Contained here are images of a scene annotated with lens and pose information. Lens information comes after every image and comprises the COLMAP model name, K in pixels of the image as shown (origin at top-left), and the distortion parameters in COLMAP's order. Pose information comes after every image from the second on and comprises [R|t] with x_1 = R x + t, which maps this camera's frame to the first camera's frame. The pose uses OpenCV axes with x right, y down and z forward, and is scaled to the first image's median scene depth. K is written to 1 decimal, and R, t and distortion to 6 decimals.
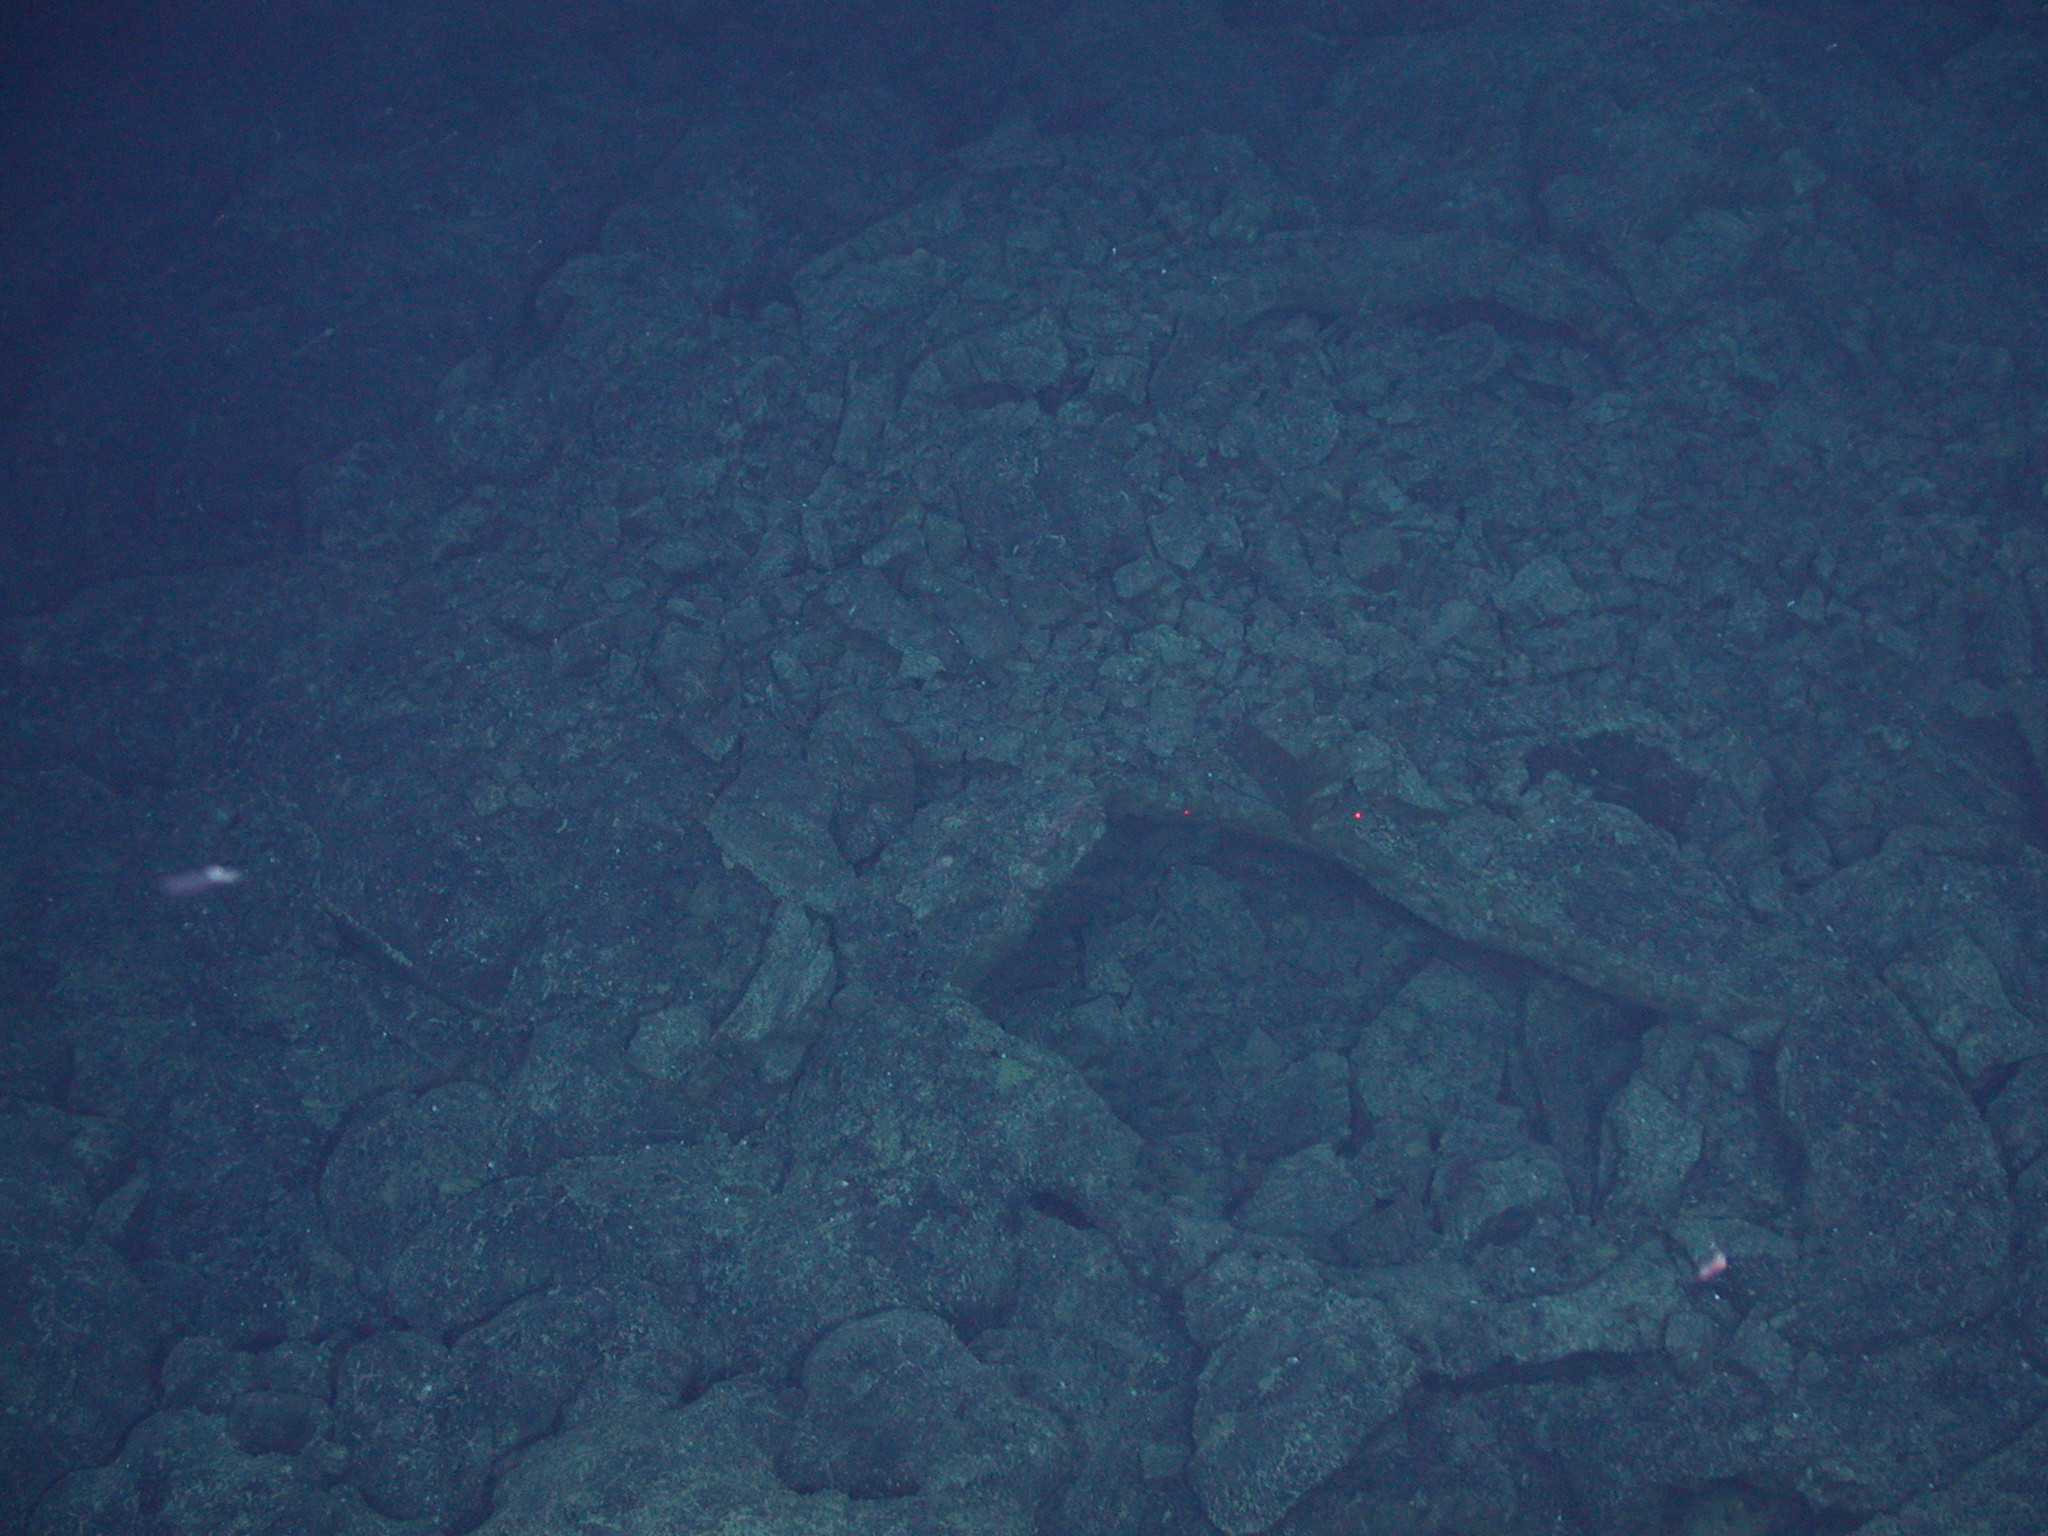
lens RADIAL K [[2633.6, 0, 1054.1], [0, 2633.6, 774.5], [0, 0, 1]] dist [-0.099334, -0.170487]
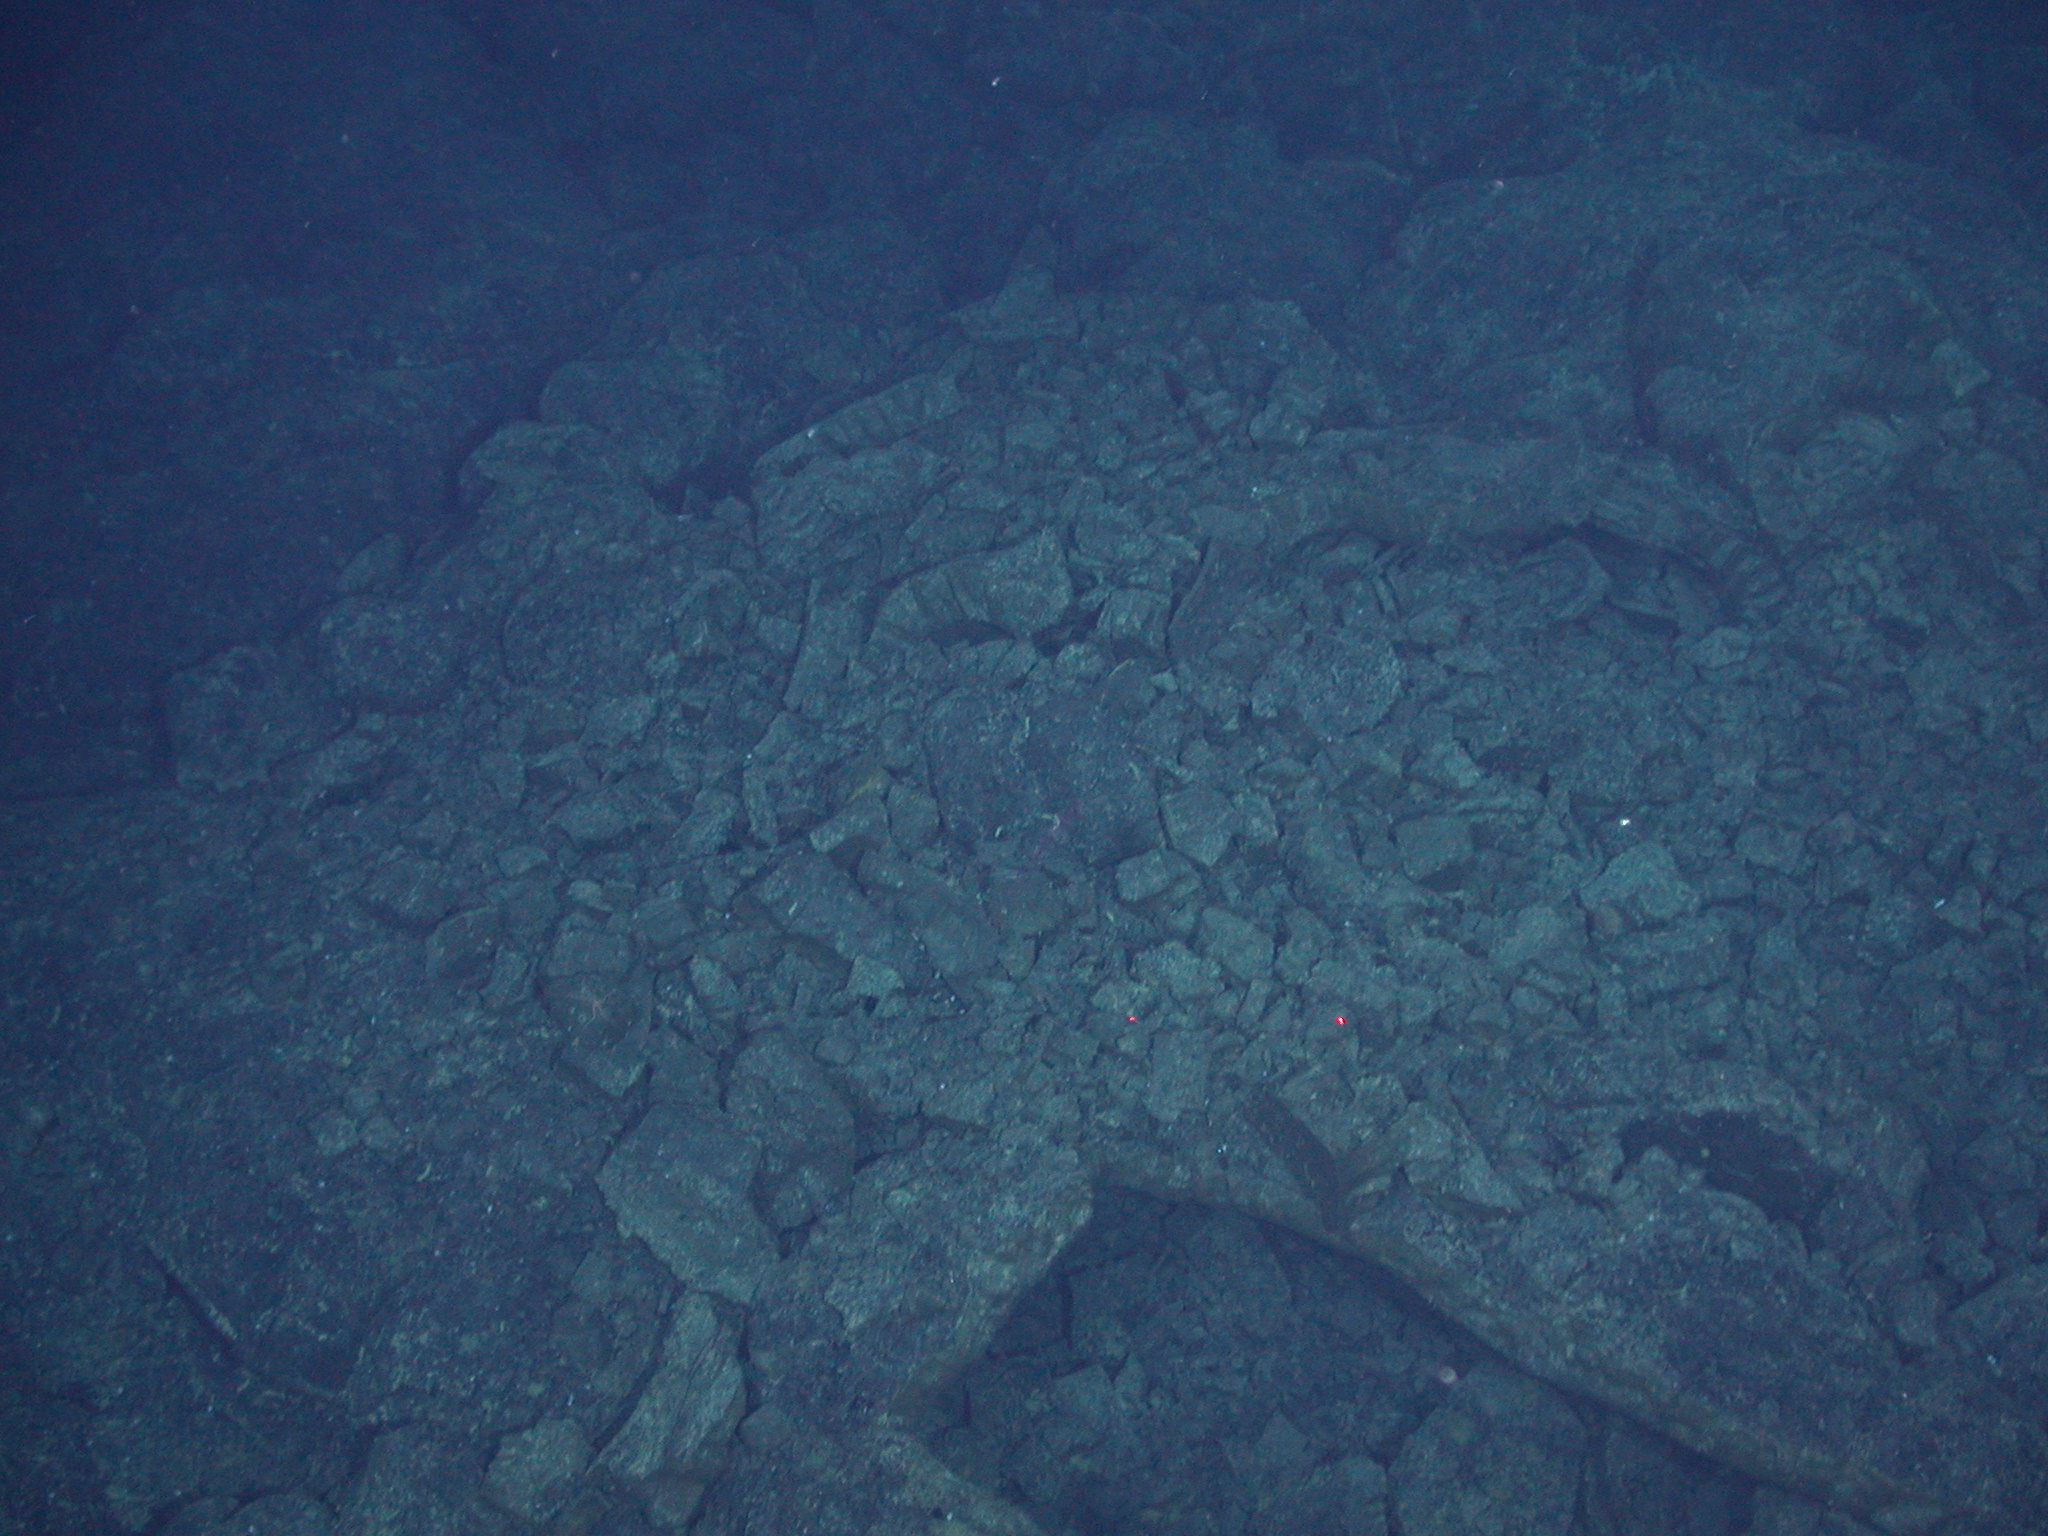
lens RADIAL K [[2633.6, 0, 1054.1], [0, 2633.6, 774.5], [0, 0, 1]] dist [-0.099334, -0.170487]
pose [[0.999371, 0.029147, -0.020207, 0.019131], [-0.029506, 0.999408, -0.017716, -0.091470], [0.019678, 0.018301, 0.999639, 0.188075]]
